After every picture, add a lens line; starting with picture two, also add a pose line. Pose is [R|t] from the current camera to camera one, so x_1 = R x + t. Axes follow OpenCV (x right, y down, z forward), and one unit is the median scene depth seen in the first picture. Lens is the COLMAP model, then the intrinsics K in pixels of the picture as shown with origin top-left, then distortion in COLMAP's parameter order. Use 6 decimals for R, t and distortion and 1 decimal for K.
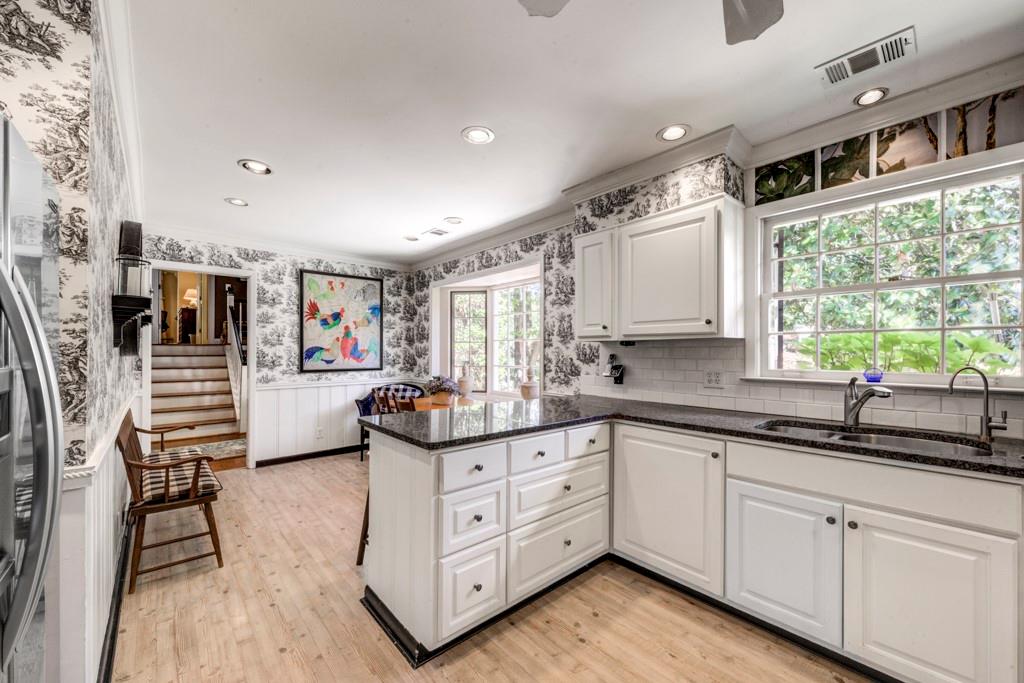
lens RADIAL K [[404.7, 0, 515.2], [0, 404.7, 353.4], [0, 0, 1]] dist [0.011099, -0.000670]
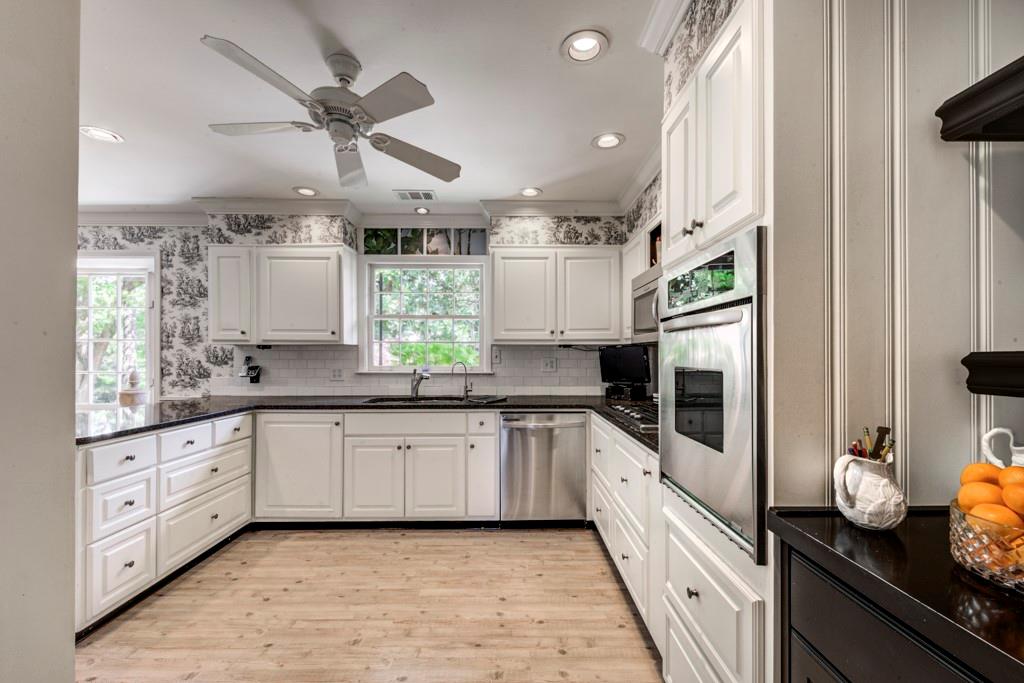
lens RADIAL K [[412.8, 0, 515.9], [0, 412.8, 354.0], [0, 0, 1]] dist [0.001755, -0.004563]
pose [[0.655030, -0.000095, 0.755603, -0.180943], [0.002592, 0.999994, -0.002121, -0.000409], [-0.755599, 0.003348, 0.655026, -0.397768]]
